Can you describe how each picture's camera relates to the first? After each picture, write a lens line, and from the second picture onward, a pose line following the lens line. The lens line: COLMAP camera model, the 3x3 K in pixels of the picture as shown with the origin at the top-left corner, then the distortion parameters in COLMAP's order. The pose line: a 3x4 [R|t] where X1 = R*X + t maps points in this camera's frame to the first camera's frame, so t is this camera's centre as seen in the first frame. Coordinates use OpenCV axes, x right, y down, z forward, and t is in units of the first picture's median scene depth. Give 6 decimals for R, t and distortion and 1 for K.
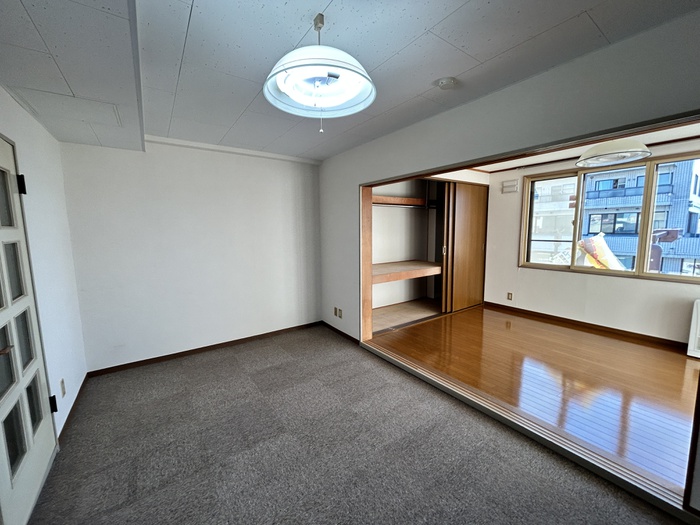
lens RADIAL K [[282.0, 0, 349.5], [0, 282.0, 261.5], [0, 0, 1]] dist [0.001294, -0.000078]
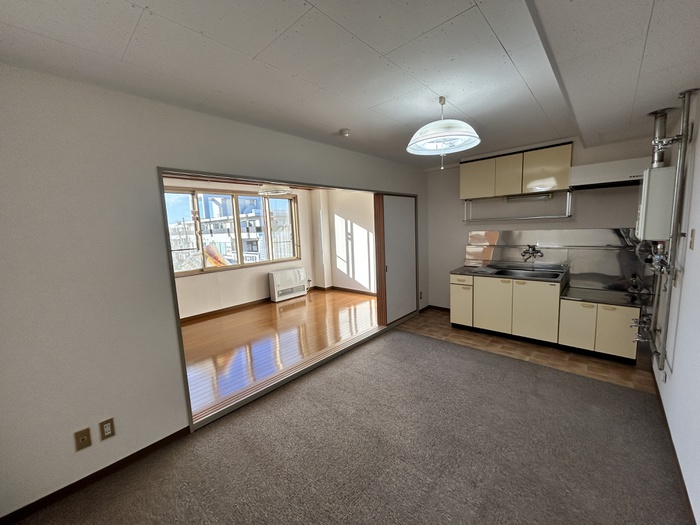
lens RADIAL K [[282.0, 0, 349.6], [0, 282.0, 262.2], [0, 0, 1]] dist [0.001294, -0.000078]
pose [[-0.211008, -0.105502, 0.971774, -0.459838], [0.155528, 0.977870, 0.139934, -0.074143], [-0.965032, 0.180665, -0.189929, 0.555982]]
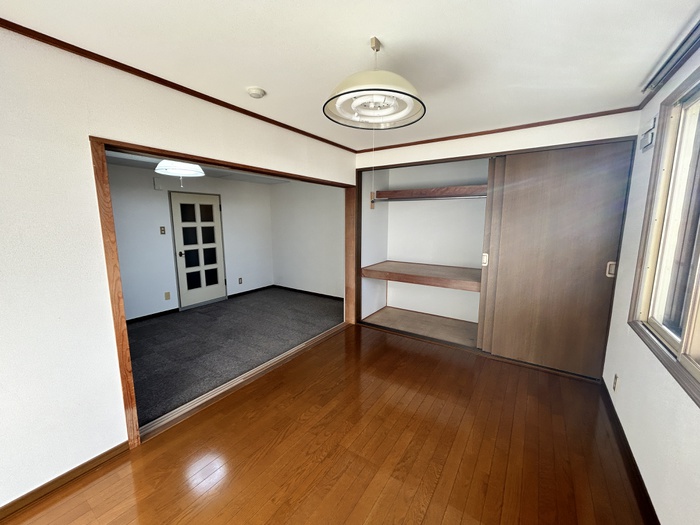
lens RADIAL K [[282.0, 0, 349.7], [0, 282.0, 261.2], [0, 0, 1]] dist [0.001294, -0.000078]
pose [[0.355053, 0.146897, -0.923233, 0.841160], [-0.111426, 0.987187, 0.114221, -0.076340], [0.928182, 0.062318, 0.366871, 0.444727]]
